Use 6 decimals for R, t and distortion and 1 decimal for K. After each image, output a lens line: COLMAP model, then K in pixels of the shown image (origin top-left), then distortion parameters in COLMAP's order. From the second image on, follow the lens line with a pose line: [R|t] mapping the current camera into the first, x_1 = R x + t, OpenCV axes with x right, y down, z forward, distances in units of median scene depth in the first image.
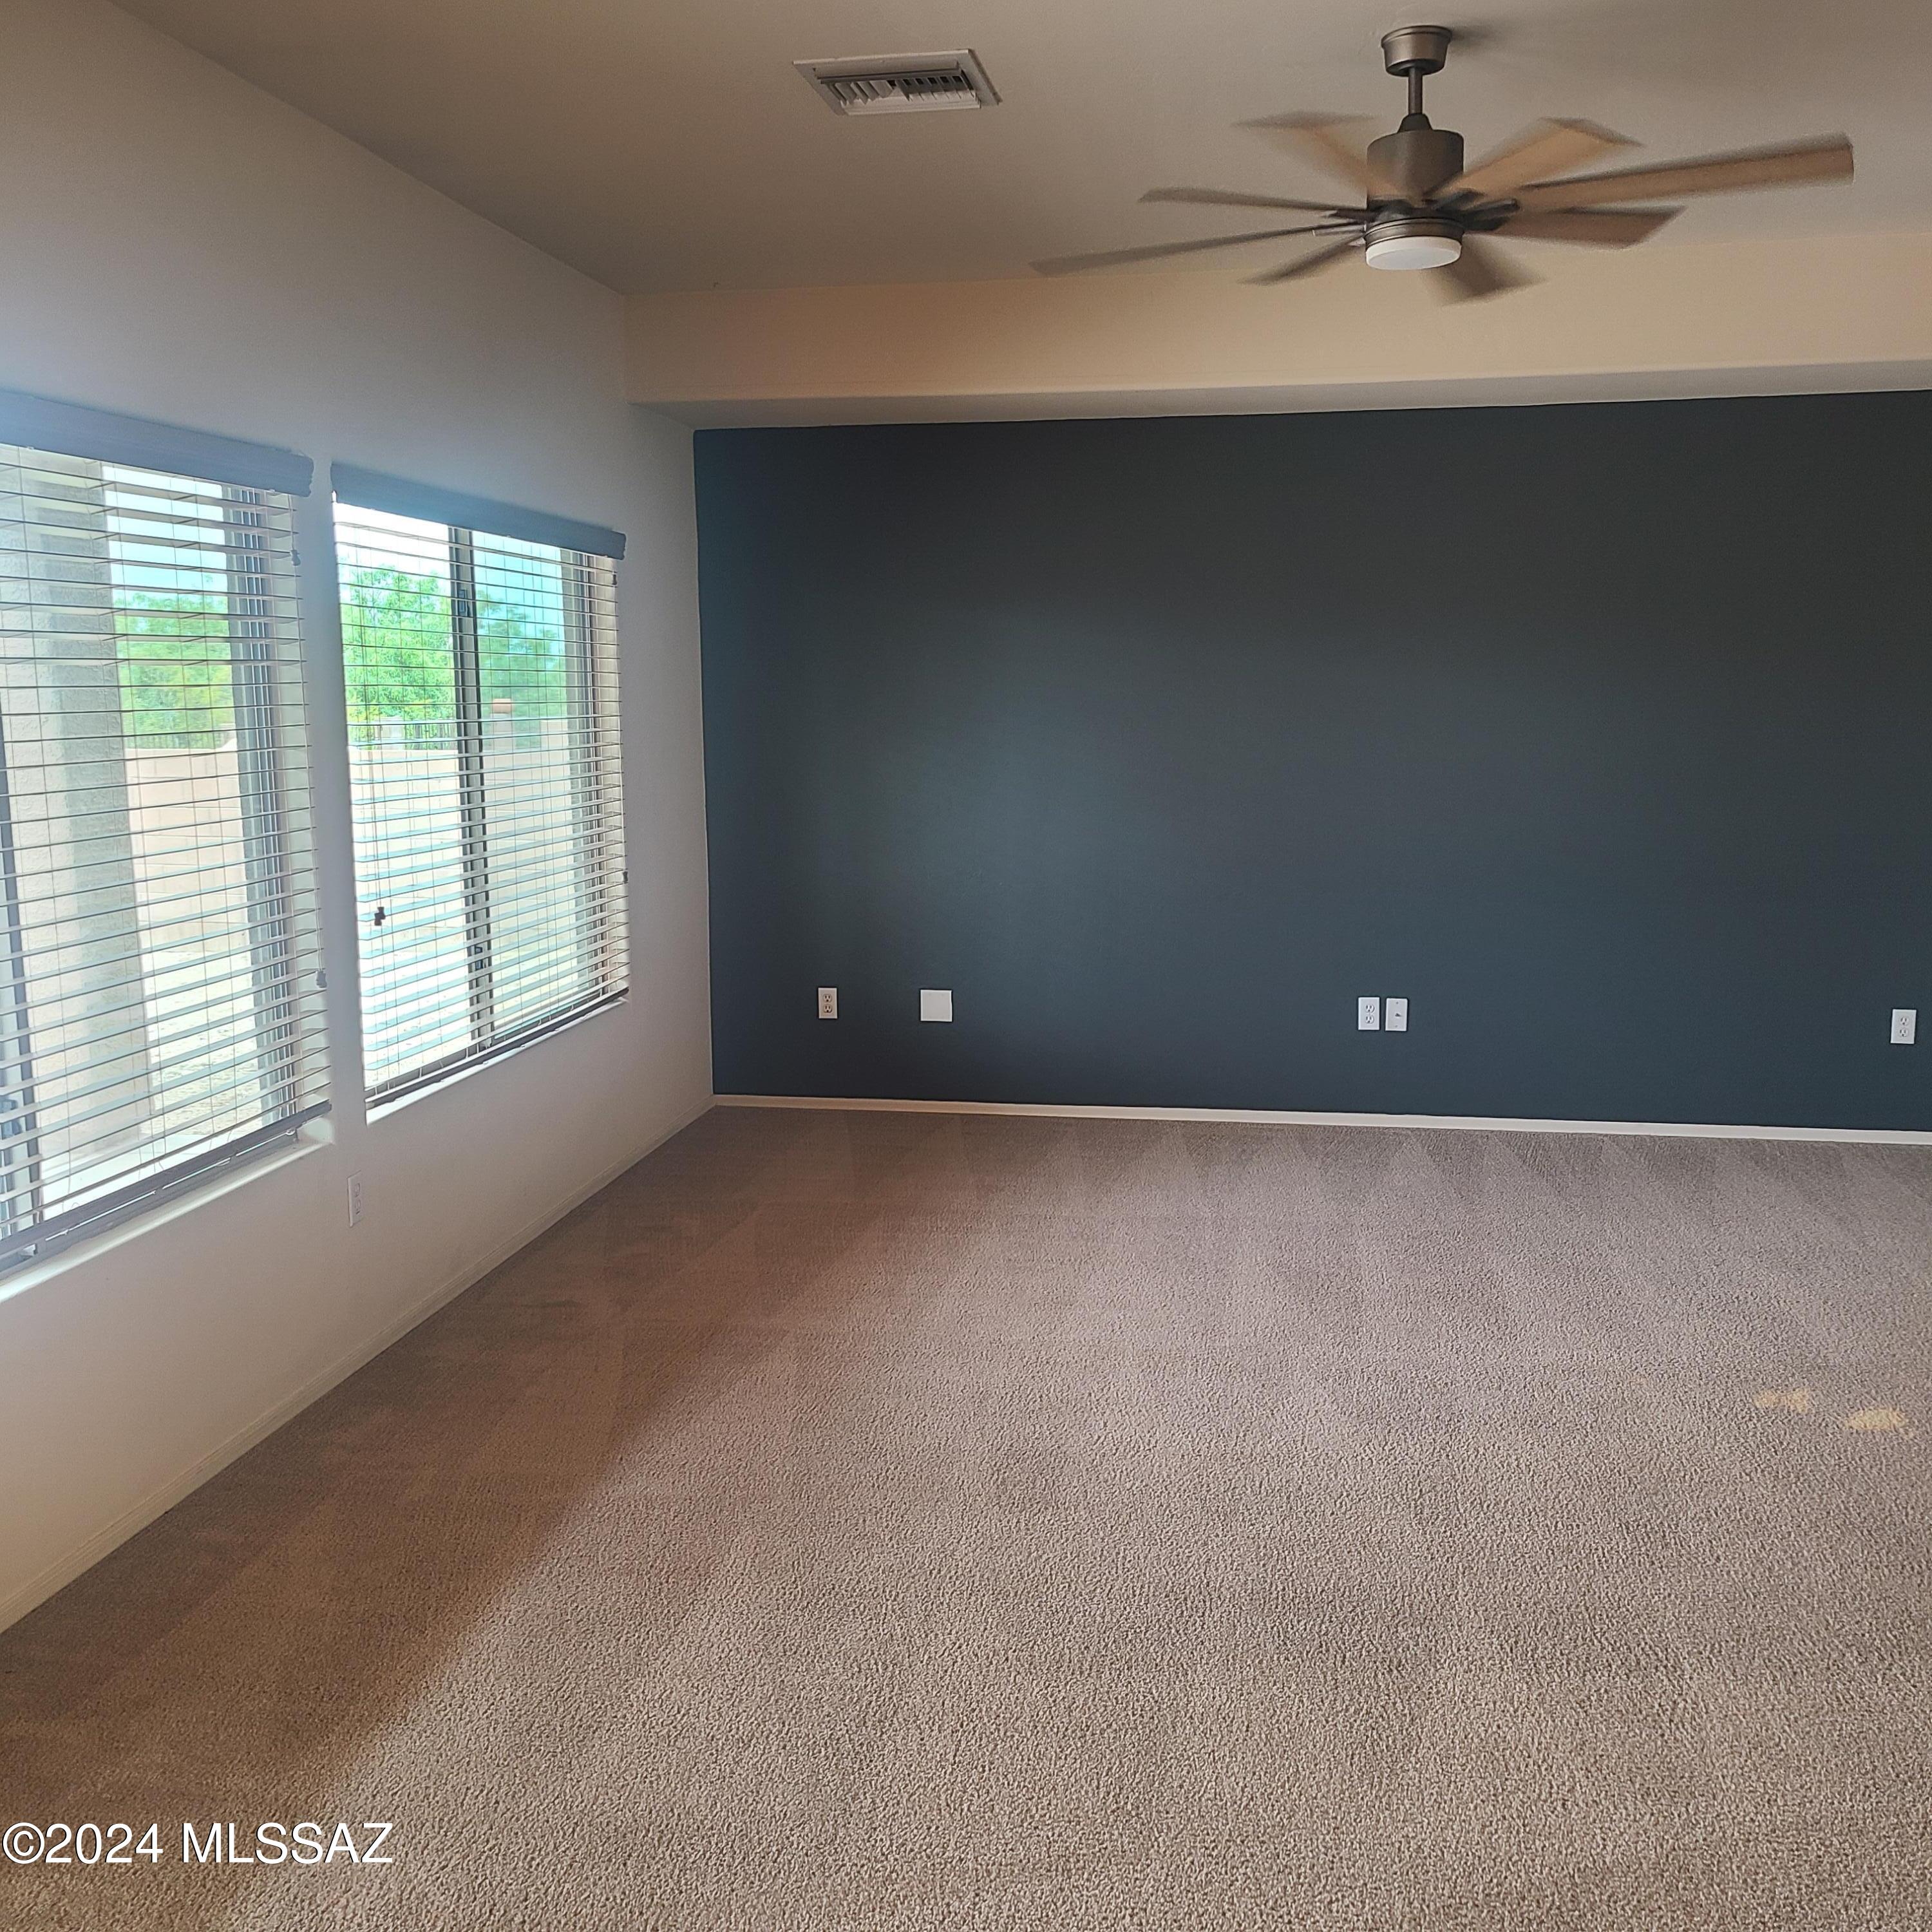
lens RADIAL K [[1910.2, 0, 969.3], [0, 1910.2, 966.0], [0, 0, 1]] dist [0.043743, 0.000000]
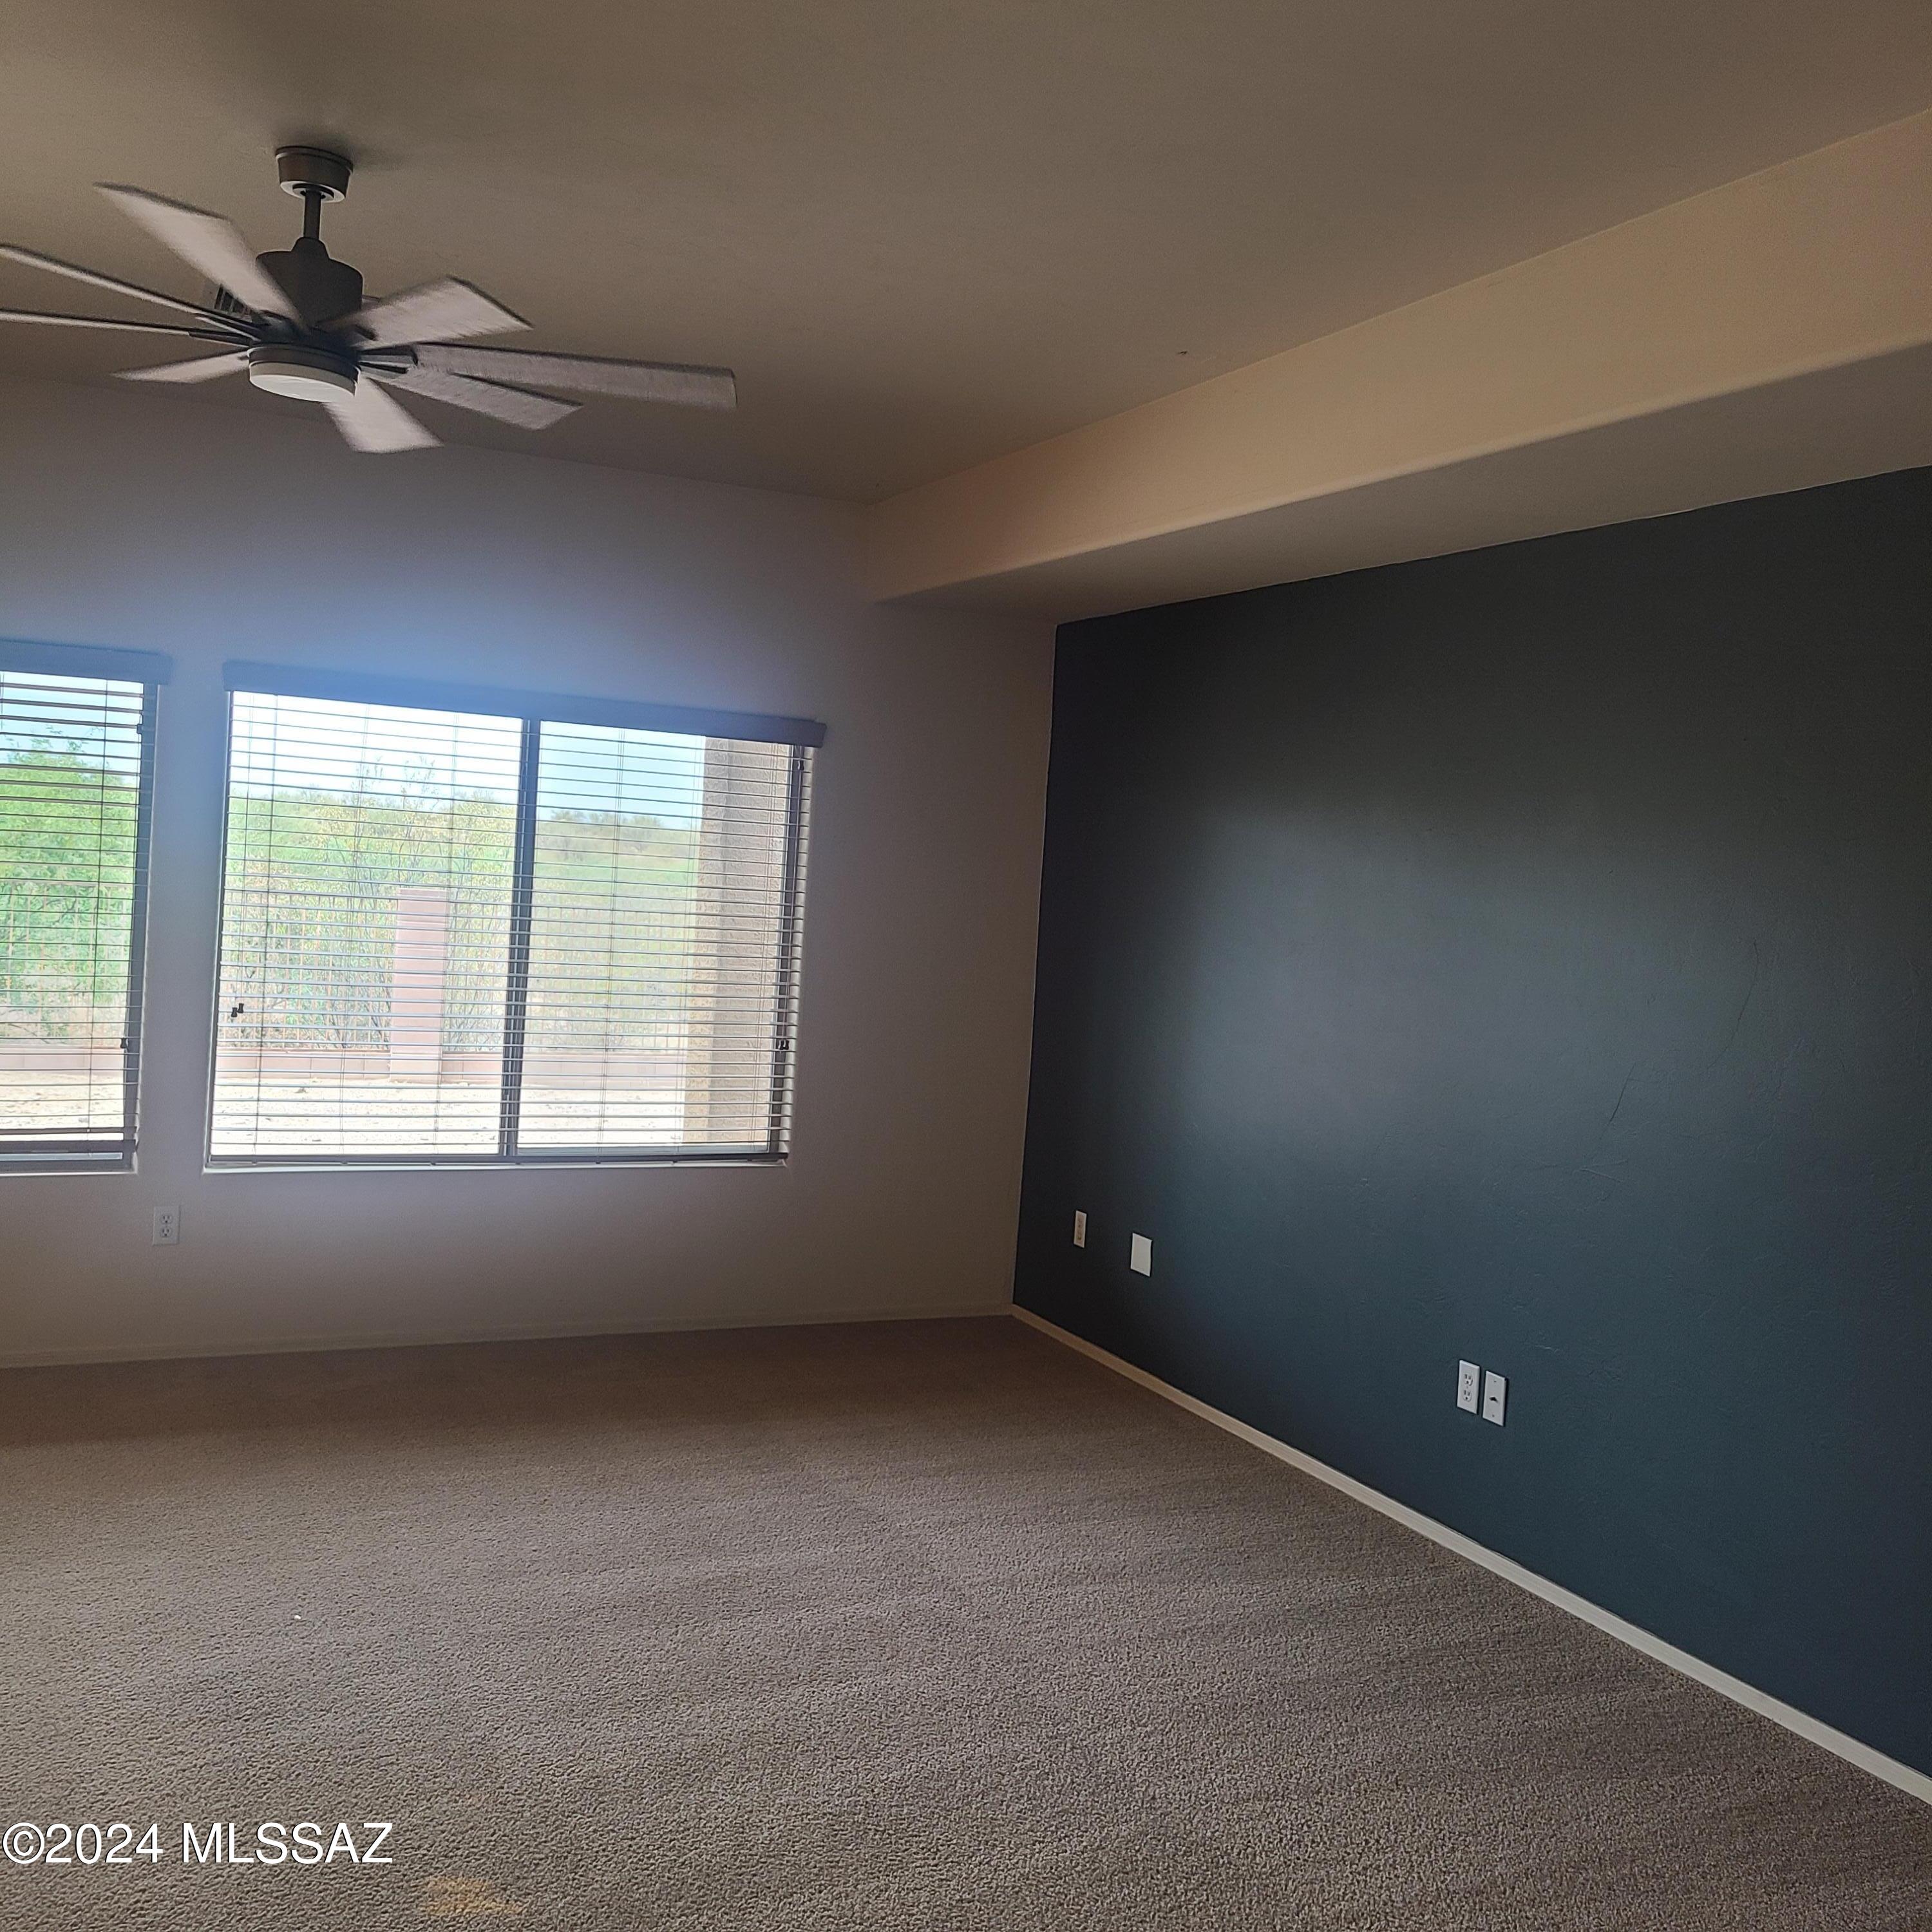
lens RADIAL K [[1910.2, 0, 970.3], [0, 1910.2, 964.0], [0, 0, 1]] dist [0.043743, 0.000000]
pose [[0.548612, 0.077733, -0.832456, 0.764941], [-0.182564, 0.982779, -0.028545, -0.081515], [0.815901, 0.167637, 0.553356, 0.513013]]
